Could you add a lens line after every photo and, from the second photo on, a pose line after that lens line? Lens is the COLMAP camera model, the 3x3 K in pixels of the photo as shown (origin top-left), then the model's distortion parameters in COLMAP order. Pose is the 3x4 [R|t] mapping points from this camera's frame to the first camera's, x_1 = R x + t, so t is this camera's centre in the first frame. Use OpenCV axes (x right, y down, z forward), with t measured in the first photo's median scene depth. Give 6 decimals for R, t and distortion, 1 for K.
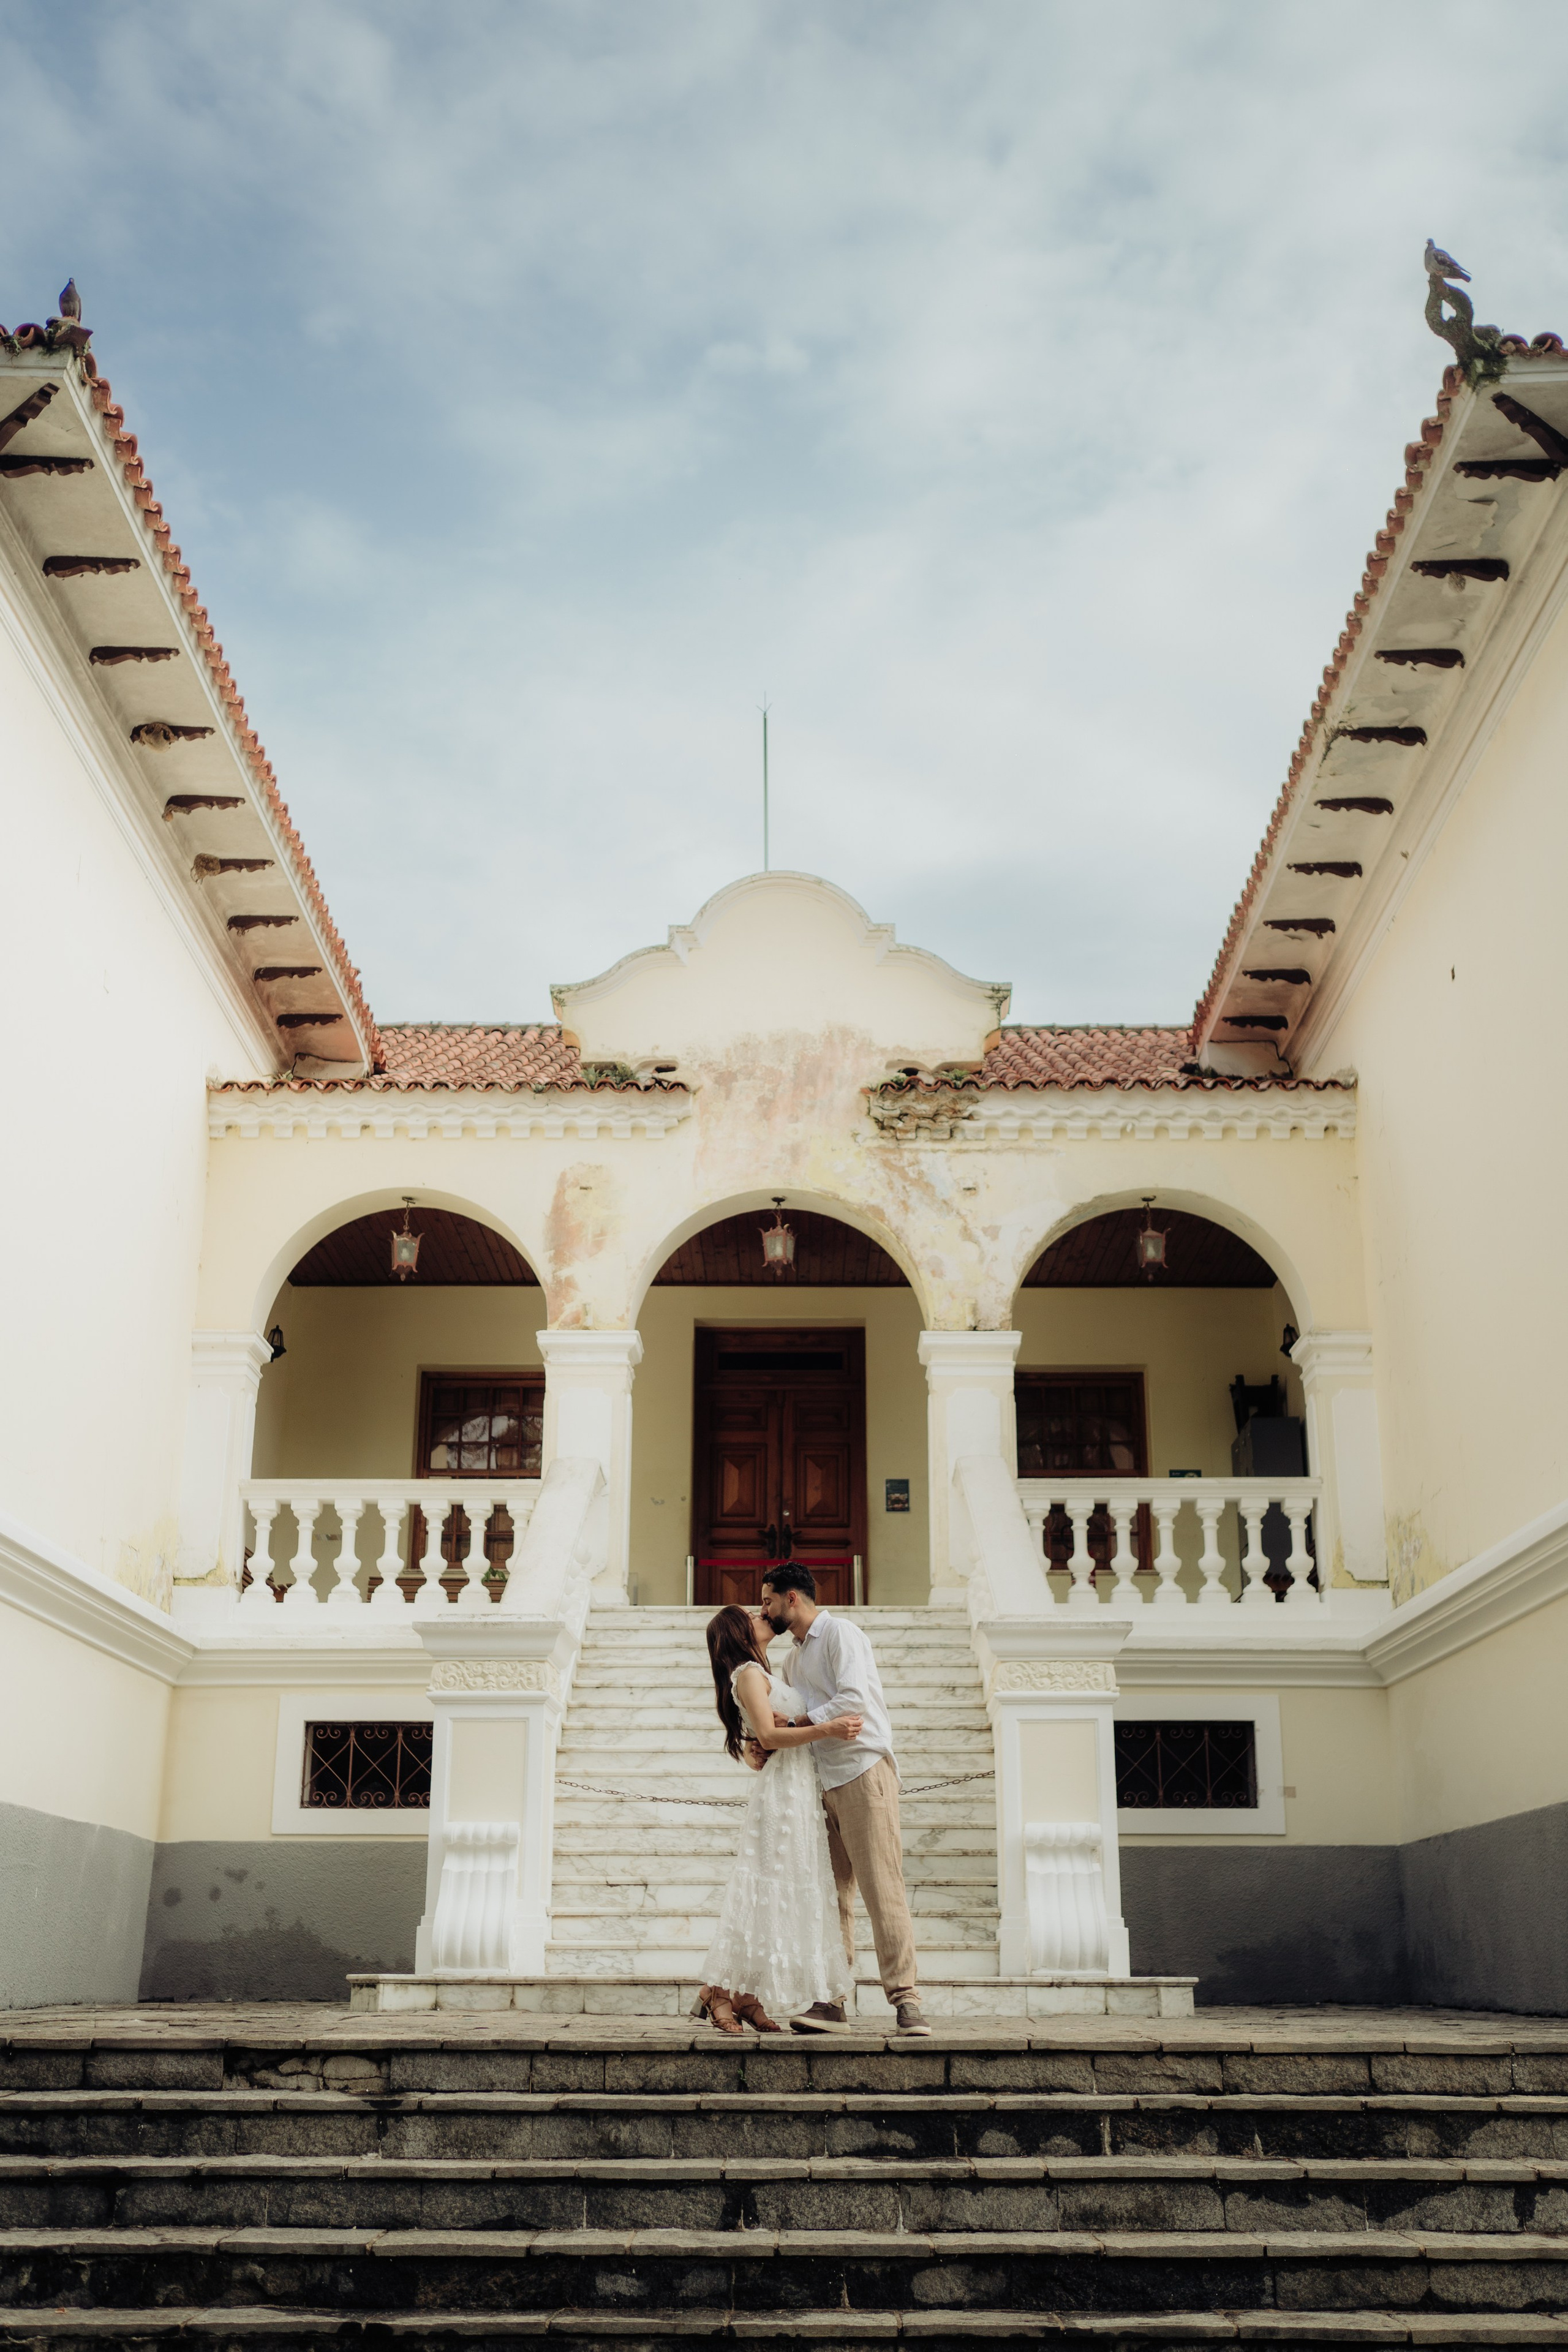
lens RADIAL K [[2299.4, 0, 727.5], [0, 2299.4, 1165.7], [0, 0, 1]] dist [-0.070740, 0.163119]
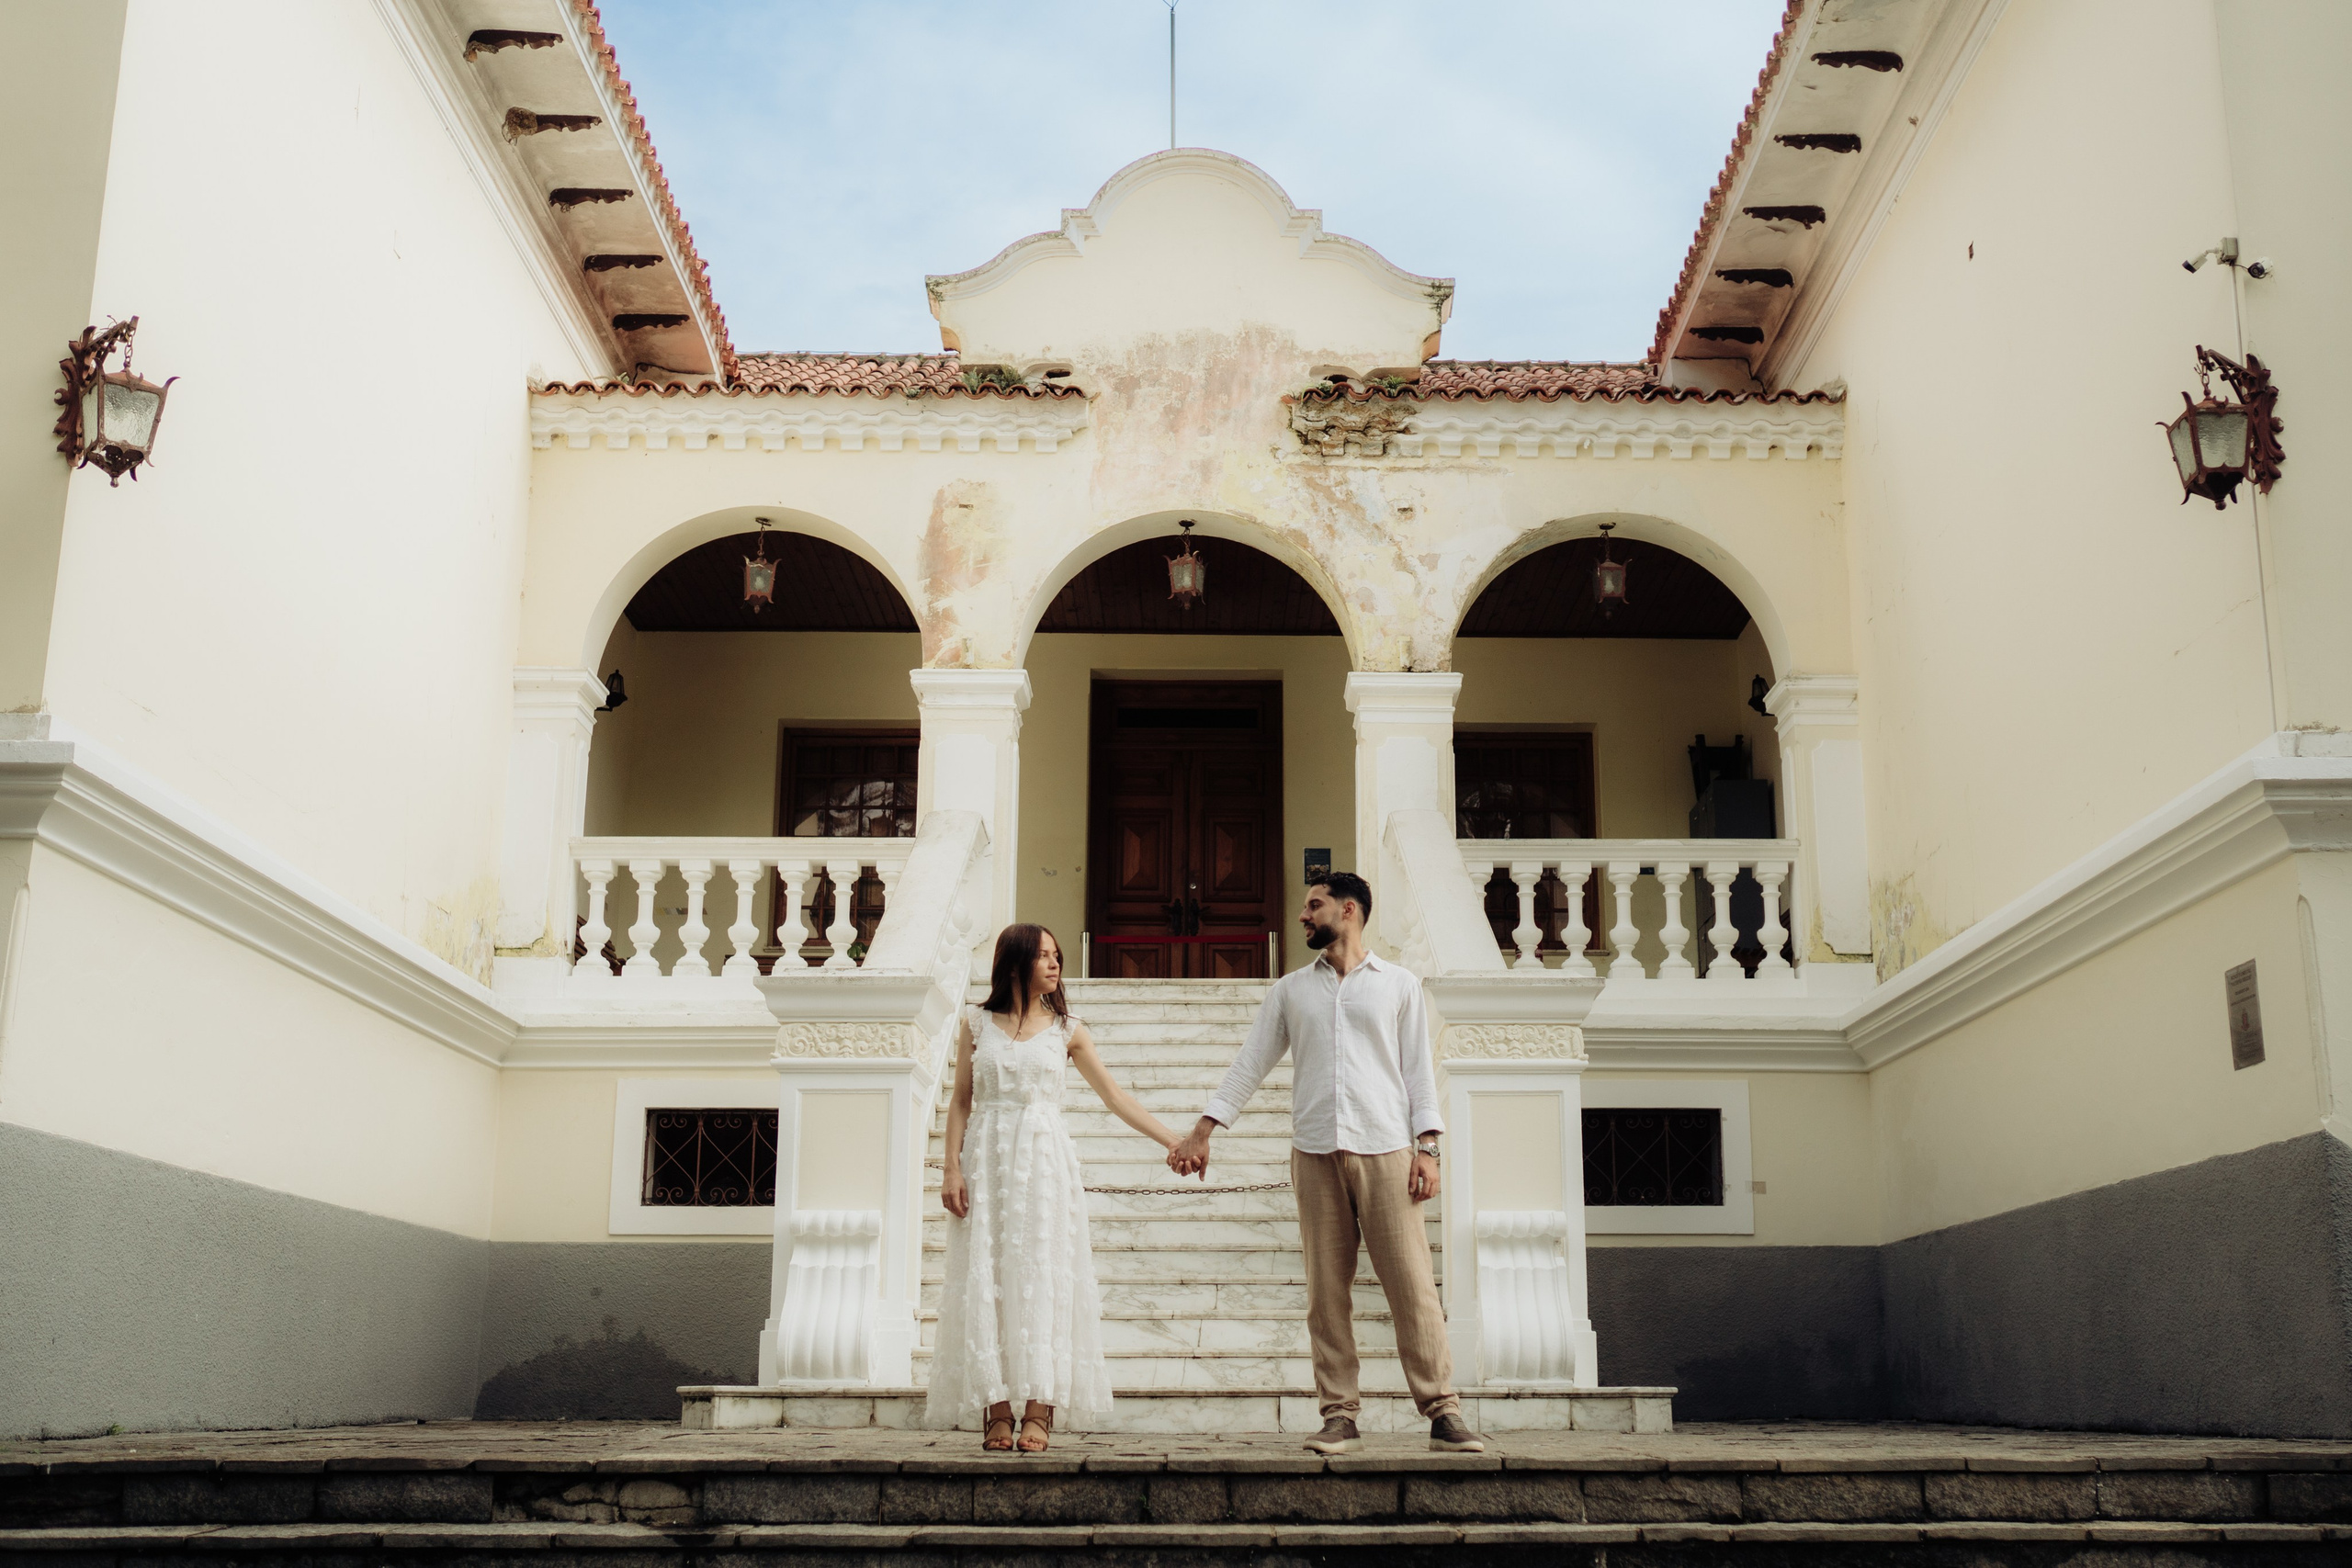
lens RADIAL K [[2299.1, 0, 1176.0], [0, 2299.1, 784.0], [0, 0, 1]] dist [-0.070740, 0.163119]
pose [[0.999769, 0.002695, 0.021314, -0.000345], [-0.004324, 0.997040, 0.076761, 0.049017], [-0.021044, -0.076835, 0.996822, 0.125903]]
